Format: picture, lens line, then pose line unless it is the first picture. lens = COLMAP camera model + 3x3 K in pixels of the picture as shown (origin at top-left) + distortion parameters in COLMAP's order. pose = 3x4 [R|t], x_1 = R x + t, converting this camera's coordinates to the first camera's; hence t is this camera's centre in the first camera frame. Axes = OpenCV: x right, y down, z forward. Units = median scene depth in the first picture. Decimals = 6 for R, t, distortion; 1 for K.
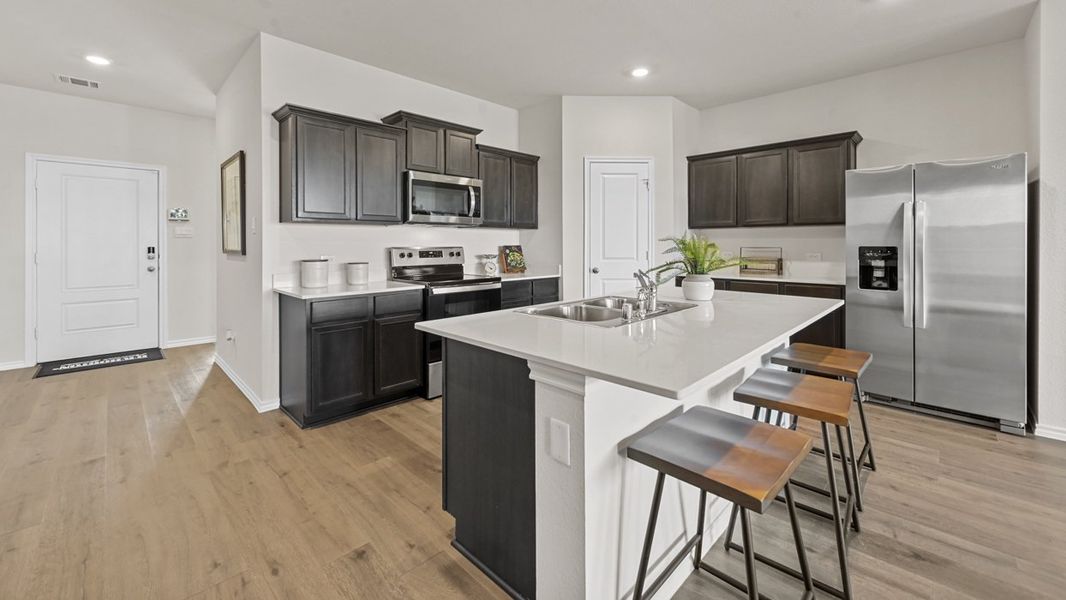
lens RADIAL K [[423.0, 0, 529.3], [0, 423.0, 243.1], [0, 0, 1]] dist [0.001520, 0.000410]
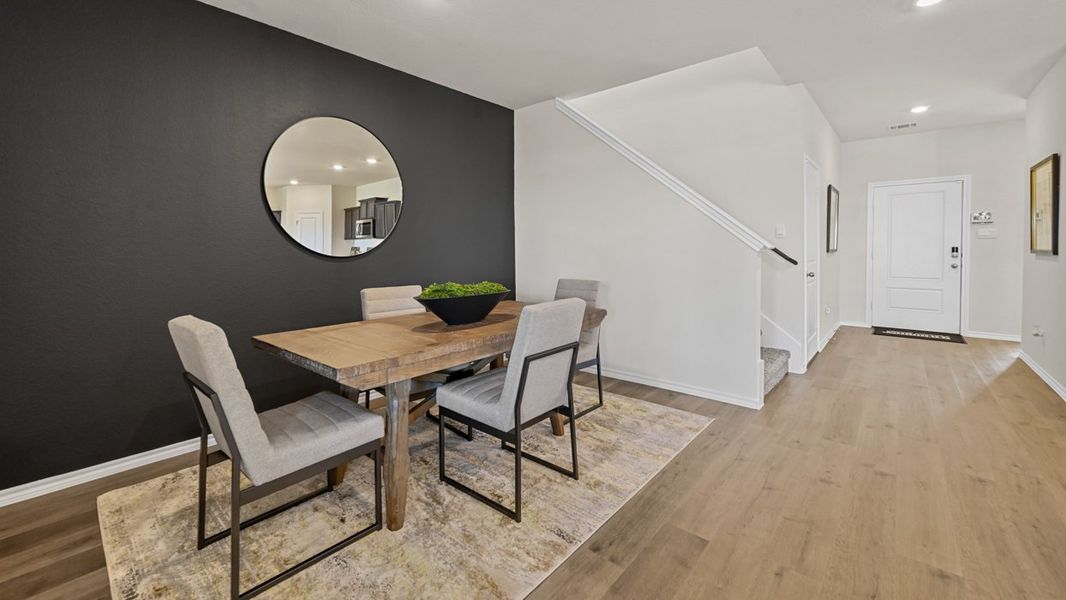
lens RADIAL K [[423.0, 0, 529.9], [0, 423.0, 259.5], [0, 0, 1]] dist [0.001520, 0.000410]
pose [[0.069516, 0.026816, -0.997220, 0.234770], [0.008663, 0.999585, 0.027483, 0.000540], [0.997543, -0.010550, 0.069255, -0.305628]]
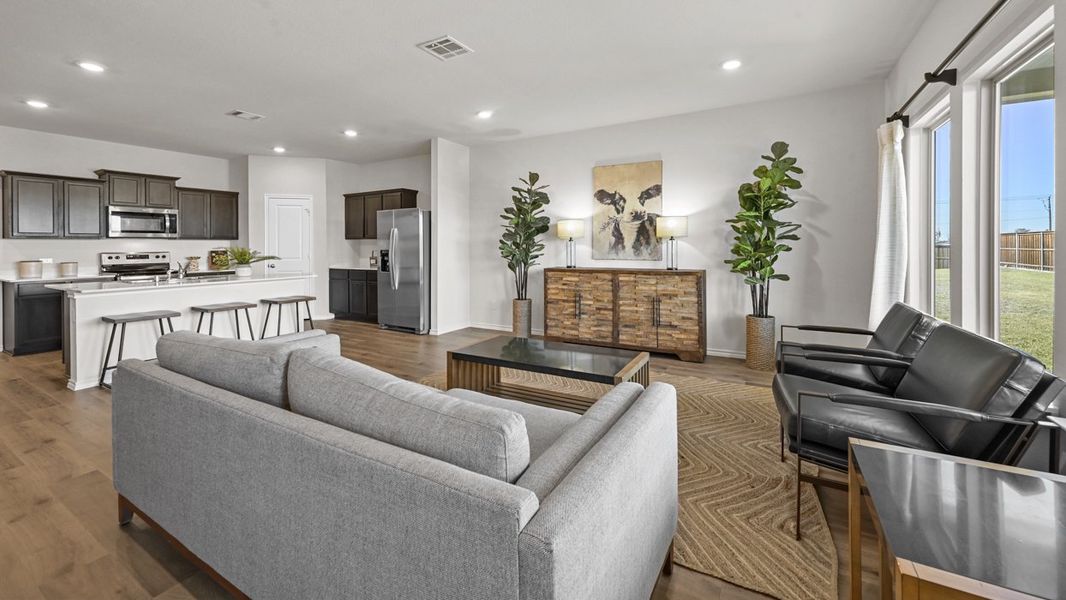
lens RADIAL K [[423.0, 0, 530.2], [0, 423.0, 246.1], [0, 0, 1]] dist [0.001520, 0.000410]
pose [[0.970220, -0.005388, 0.242164, 0.798533], [0.005396, 0.999985, 0.000630, -0.007004], [-0.242164, 0.000696, 0.970235, -0.876382]]
